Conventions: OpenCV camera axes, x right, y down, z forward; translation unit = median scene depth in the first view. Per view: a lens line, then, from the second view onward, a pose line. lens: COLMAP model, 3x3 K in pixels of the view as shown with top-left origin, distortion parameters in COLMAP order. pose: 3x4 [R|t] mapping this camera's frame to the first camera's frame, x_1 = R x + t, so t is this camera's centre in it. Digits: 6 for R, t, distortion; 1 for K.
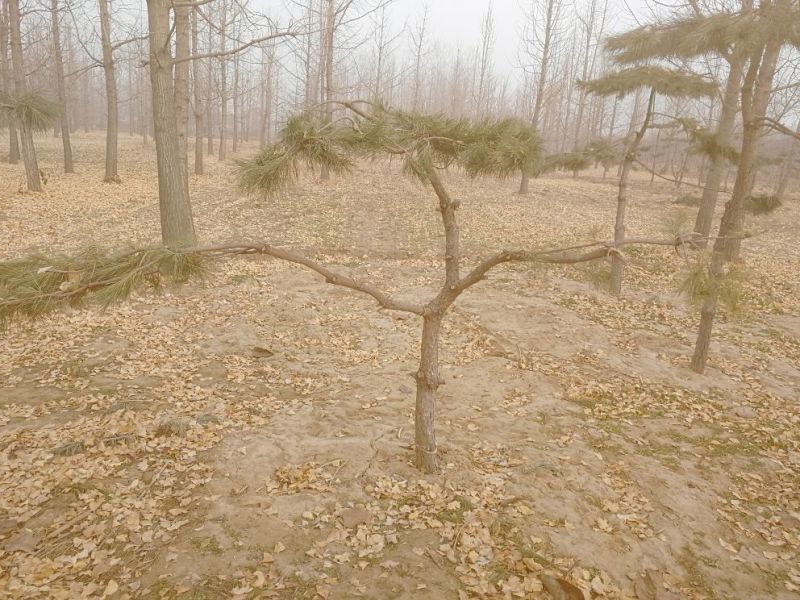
lens RADIAL K [[641.6, 0, 400.0], [0, 641.6, 296.7], [0, 0, 1]] dist [0.026441, -0.036964]
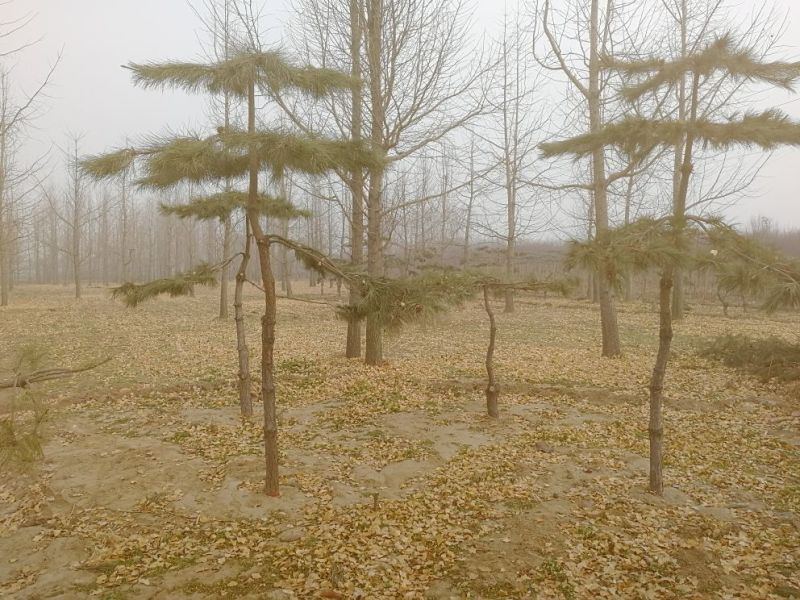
lens RADIAL K [[641.6, 0, 402.8], [0, 641.6, 300.4], [0, 0, 1]] dist [0.026441, -0.036964]
pose [[0.916558, -0.090265, 0.389581, 0.327866], [0.158774, 0.976258, -0.147348, 0.008140], [-0.367031, 0.196908, 0.909129, 0.013511]]
